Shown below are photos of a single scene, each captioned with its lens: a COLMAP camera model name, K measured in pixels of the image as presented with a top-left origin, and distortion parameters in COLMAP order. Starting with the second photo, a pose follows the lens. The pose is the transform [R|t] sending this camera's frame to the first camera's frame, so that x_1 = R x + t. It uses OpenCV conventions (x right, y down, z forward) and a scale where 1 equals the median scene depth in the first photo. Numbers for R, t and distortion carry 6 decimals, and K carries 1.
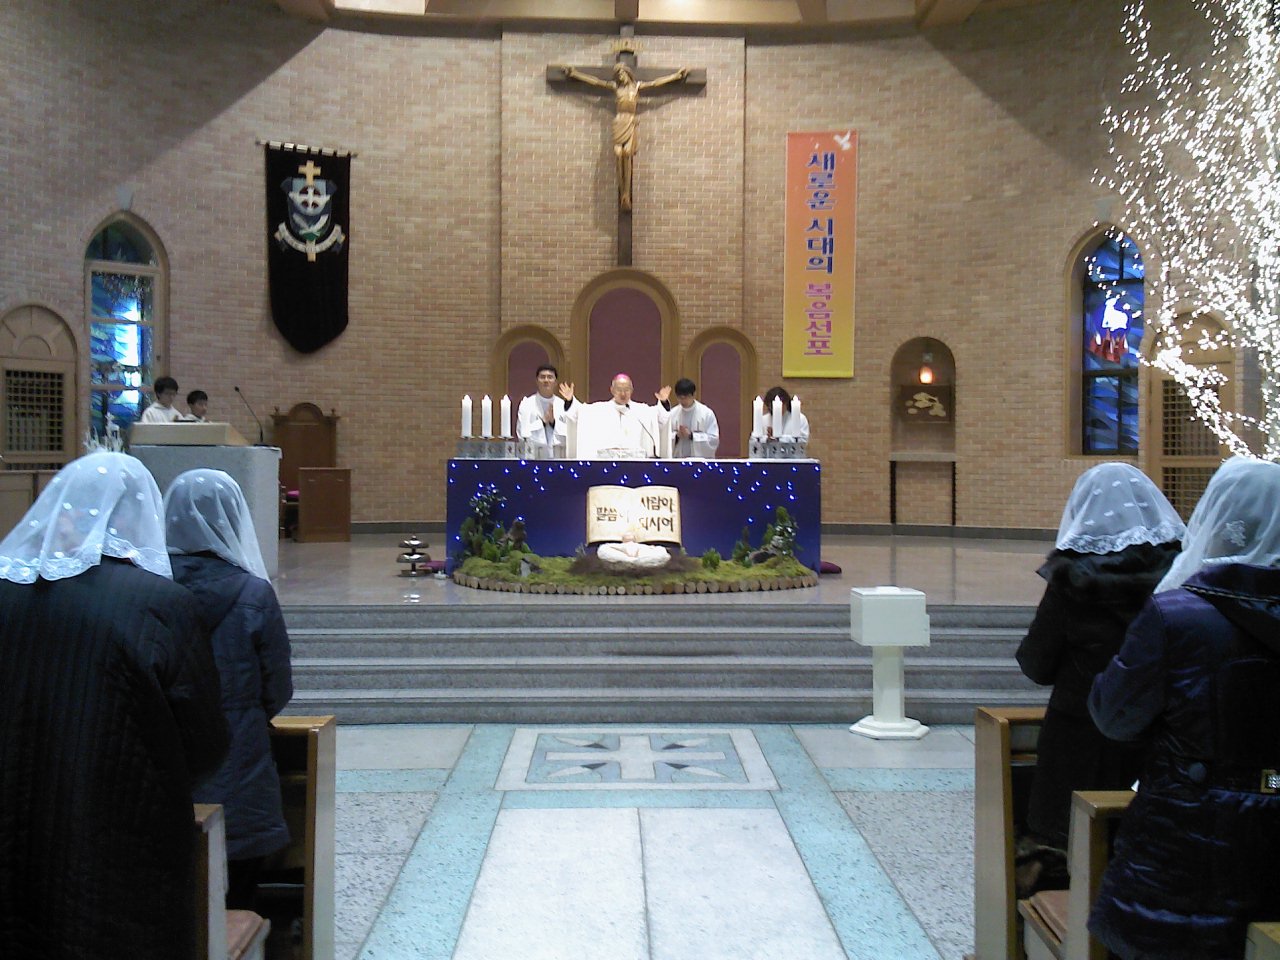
lens RADIAL K [[1261.0, 0, 638.4], [0, 1261.0, 416.5], [0, 0, 1]] dist [0.158835, -0.479790]
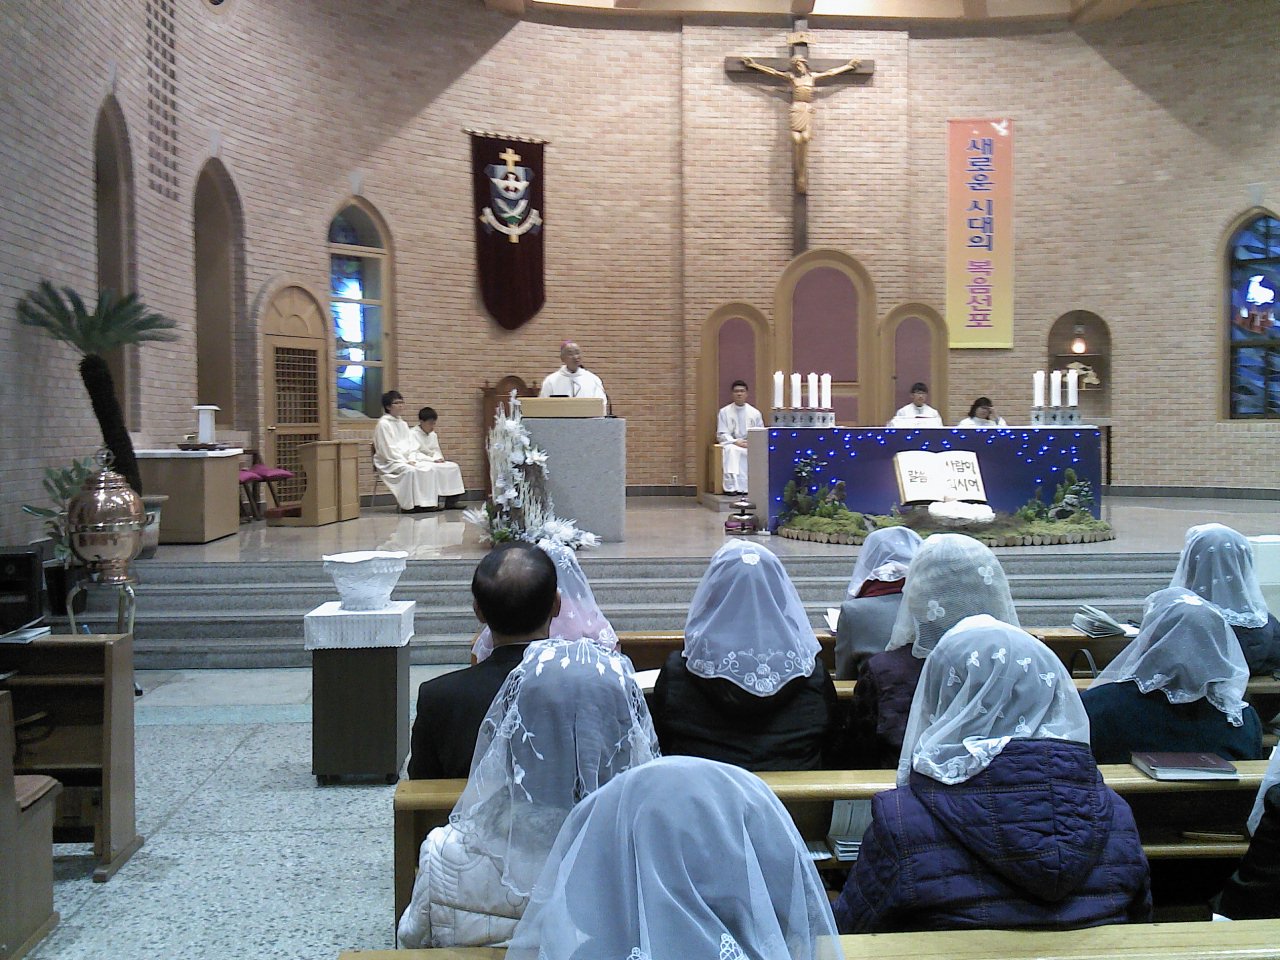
lens RADIAL K [[1252.0, 0, 640.7], [0, 1252.0, 415.5], [0, 0, 1]] dist [0.157688, -0.467764]
pose [[0.998987, -0.007887, 0.044308, -0.198000], [0.006703, 0.999618, 0.026802, -0.004950], [-0.044502, -0.026478, 0.998658, -0.061251]]
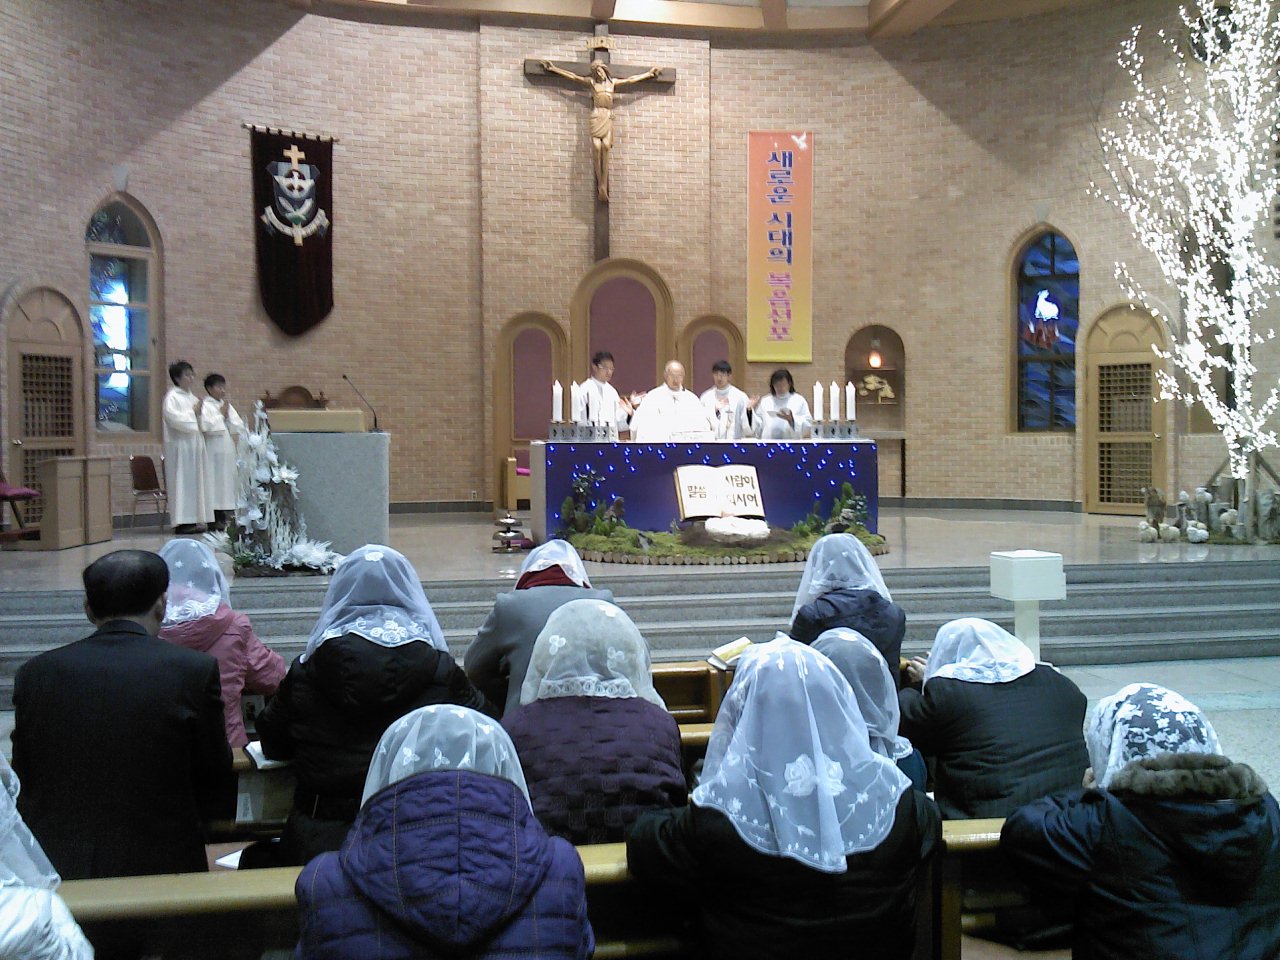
lens RADIAL K [[1261.0, 0, 638.4], [0, 1261.0, 416.5], [0, 0, 1]] dist [0.158835, -0.479790]
pose [[0.985990, -0.005841, 0.166704, -0.159761], [0.002459, 0.999787, 0.020488, -0.006315], [-0.166789, -0.019791, 0.985794, -0.041723]]
